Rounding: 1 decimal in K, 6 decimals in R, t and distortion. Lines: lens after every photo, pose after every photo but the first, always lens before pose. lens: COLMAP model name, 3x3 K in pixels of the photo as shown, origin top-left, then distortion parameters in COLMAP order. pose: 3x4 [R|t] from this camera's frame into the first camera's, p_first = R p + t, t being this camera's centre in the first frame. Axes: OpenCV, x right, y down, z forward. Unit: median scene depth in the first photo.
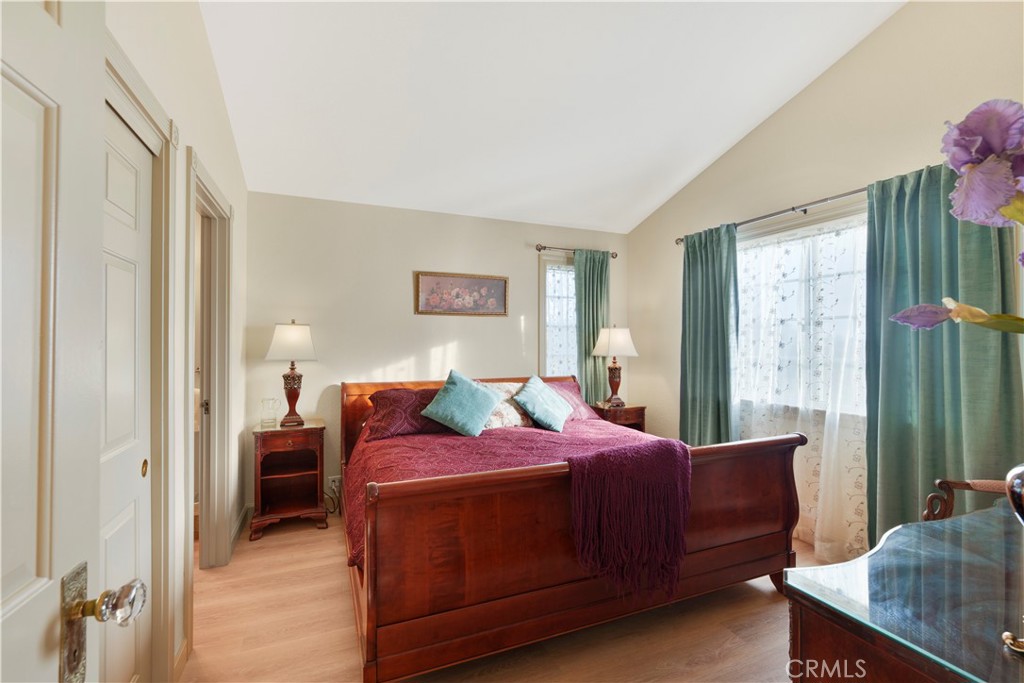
lens RADIAL K [[447.0, 0, 519.3], [0, 447.0, 337.7], [0, 0, 1]] dist [-0.013036, 0.000240]
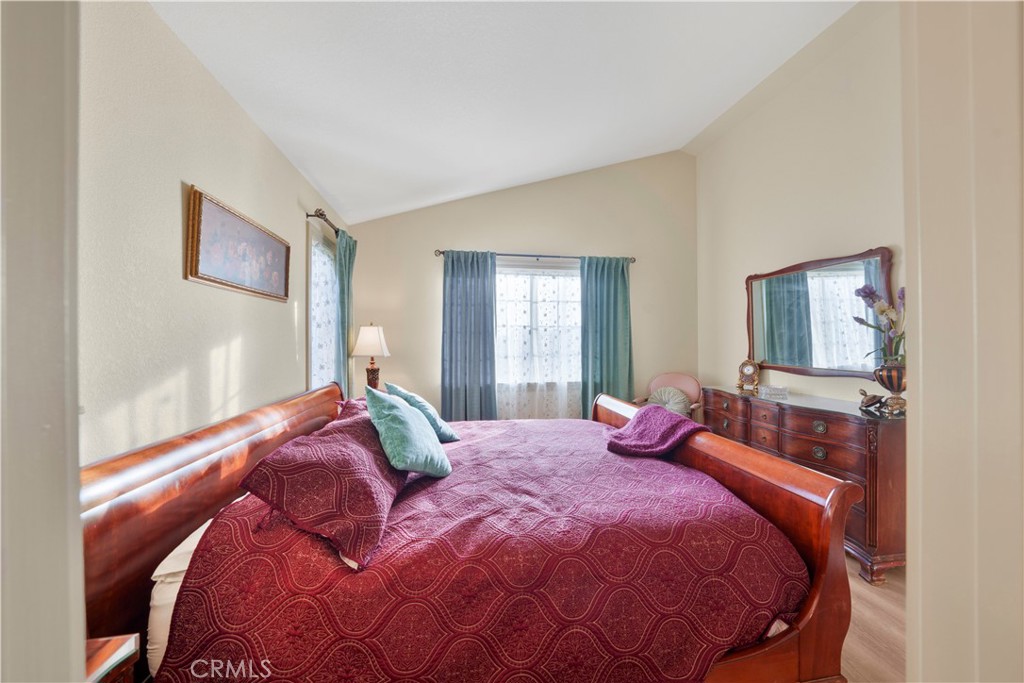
lens RADIAL K [[365.9, 0, 516.2], [0, 365.9, 339.3], [0, 0, 1]] dist [-0.023138, 0.001802]
pose [[0.270482, 0.011631, 0.962655, -0.553528], [-0.003453, 0.999932, -0.011111, 0.015949], [-0.962719, -0.000319, 0.270504, 0.636684]]
